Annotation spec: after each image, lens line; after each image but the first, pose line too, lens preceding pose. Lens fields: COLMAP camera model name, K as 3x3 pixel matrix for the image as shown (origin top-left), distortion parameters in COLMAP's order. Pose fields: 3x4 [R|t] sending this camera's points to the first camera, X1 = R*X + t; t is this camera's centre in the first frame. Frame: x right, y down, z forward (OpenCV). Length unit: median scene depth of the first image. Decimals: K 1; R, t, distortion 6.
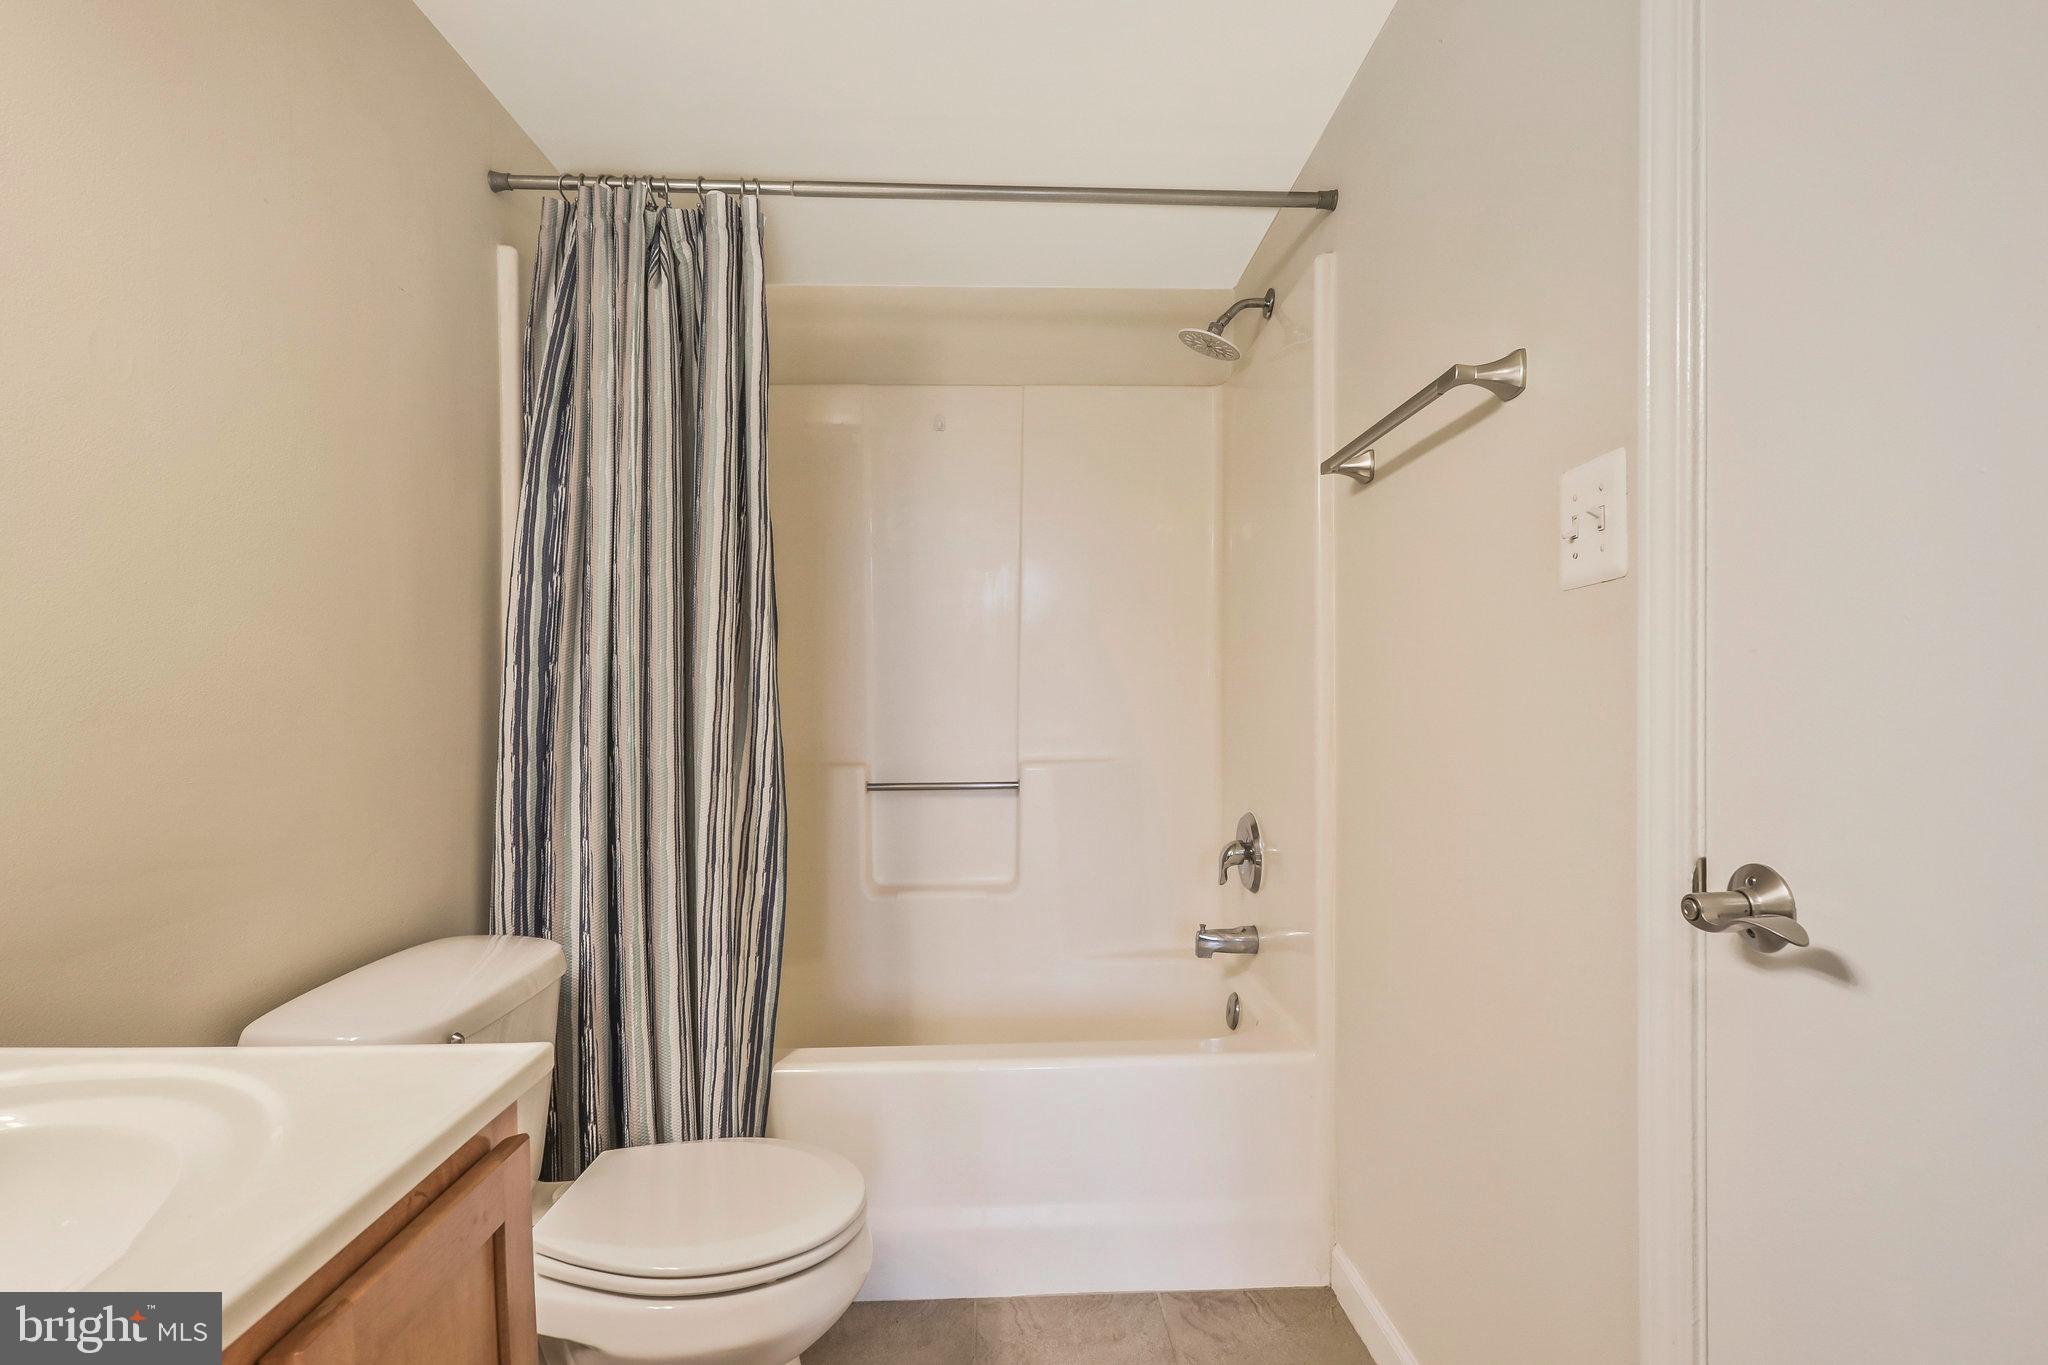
lens RADIAL K [[972.0, 0, 1024.0], [0, 972.0, 682.5], [0, 0, 1]] dist [-0.014307, 0.000044]
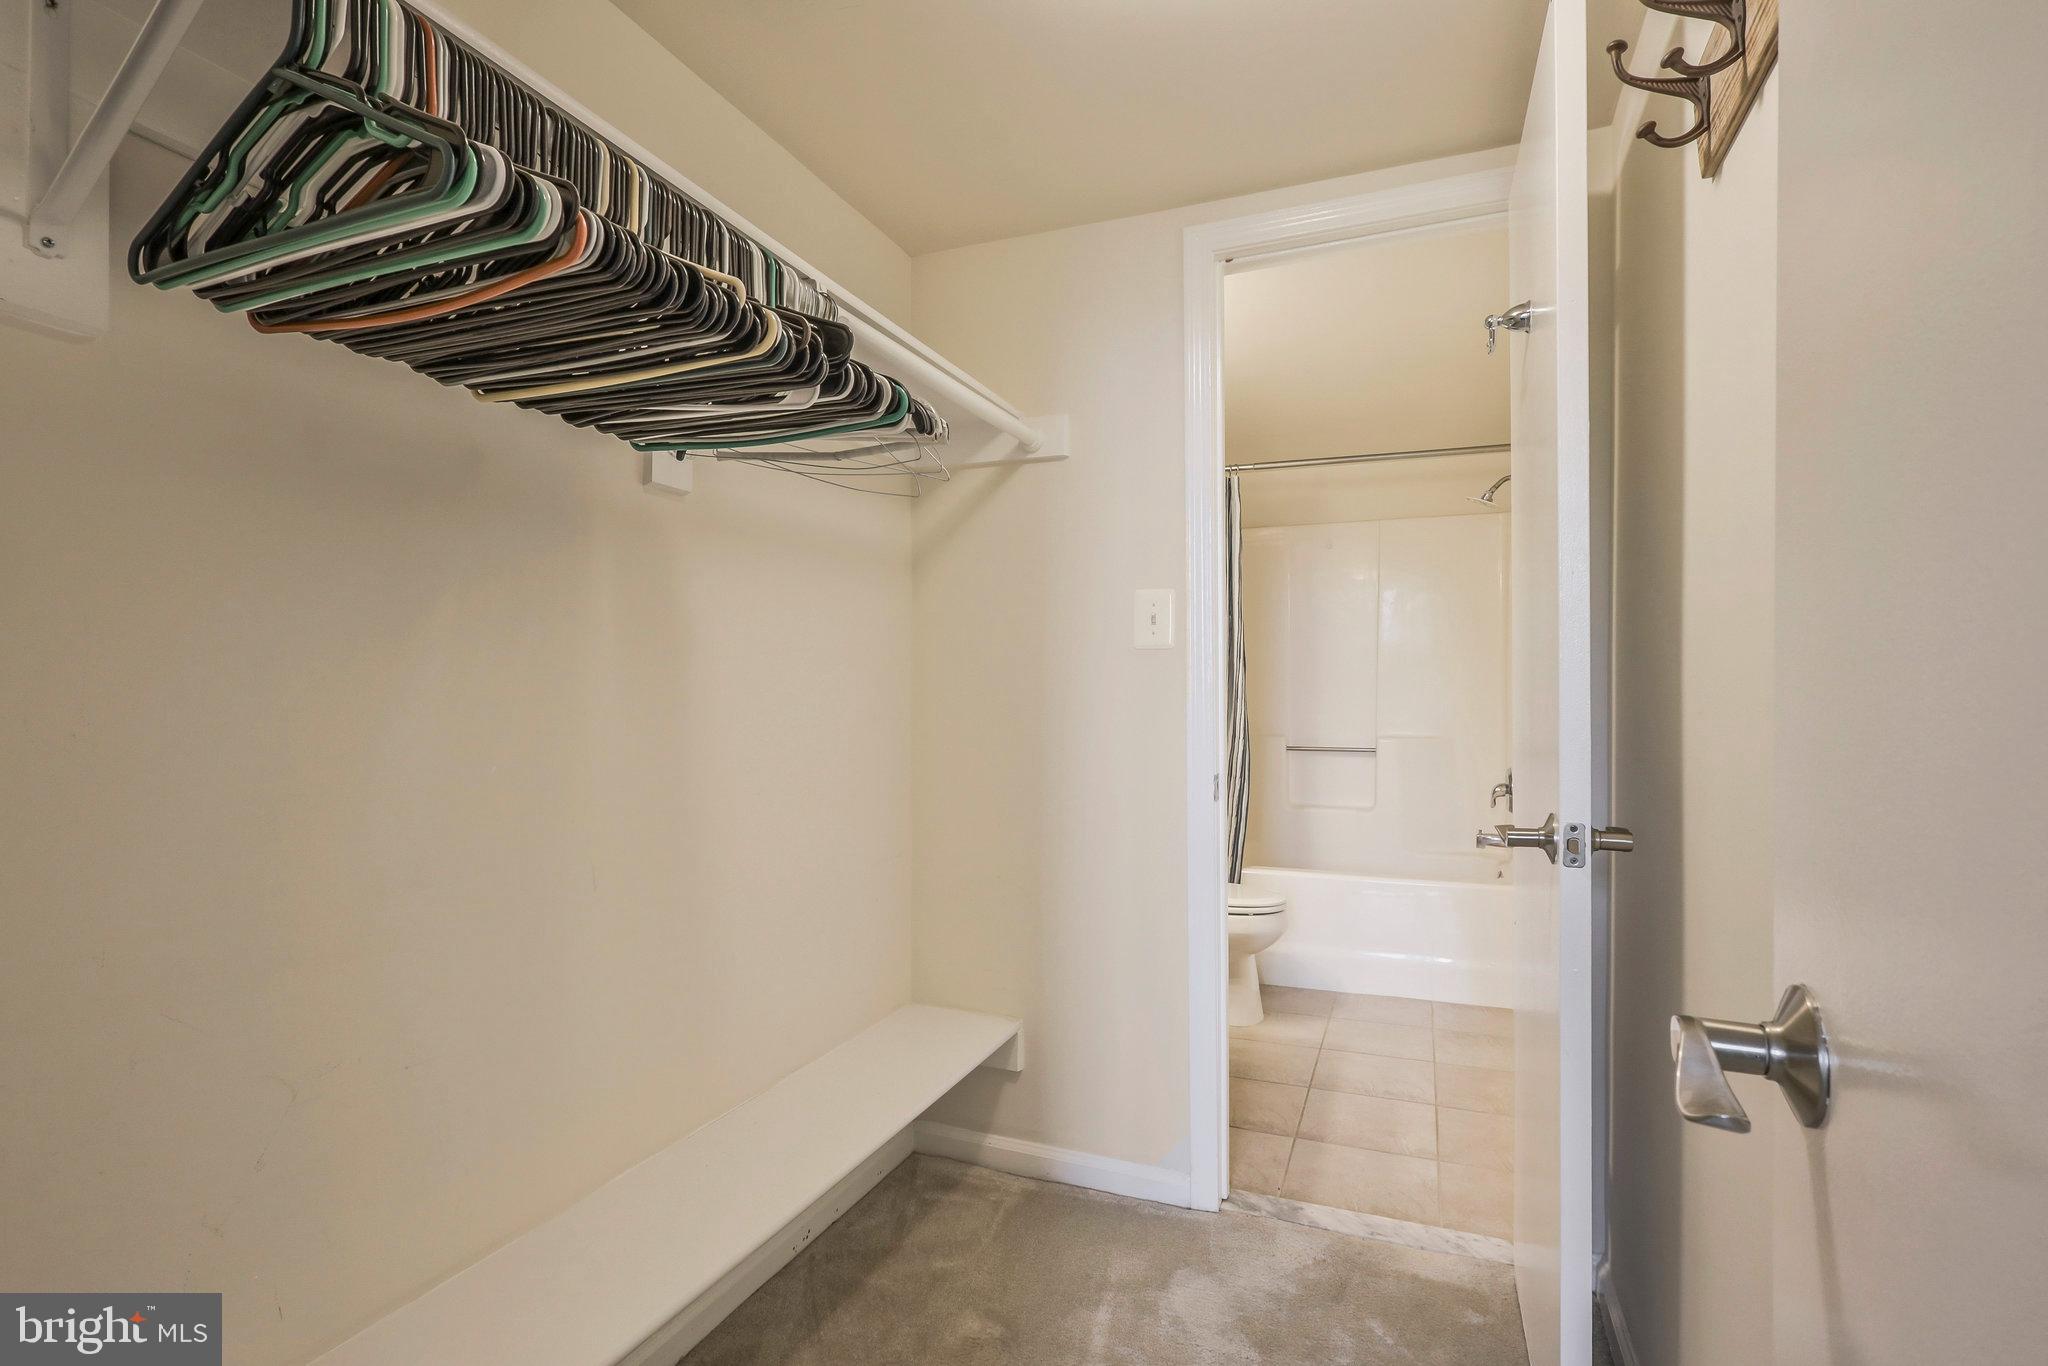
lens RADIAL K [[972.0, 0, 1024.0], [0, 972.0, 683.0], [0, 0, 1]] dist [-0.014307, 0.000044]
pose [[0.913363, 0.004904, -0.407118, 0.145961], [-0.004661, 0.999988, 0.001589, -0.017060], [0.407121, 0.000446, 0.913374, -0.974385]]
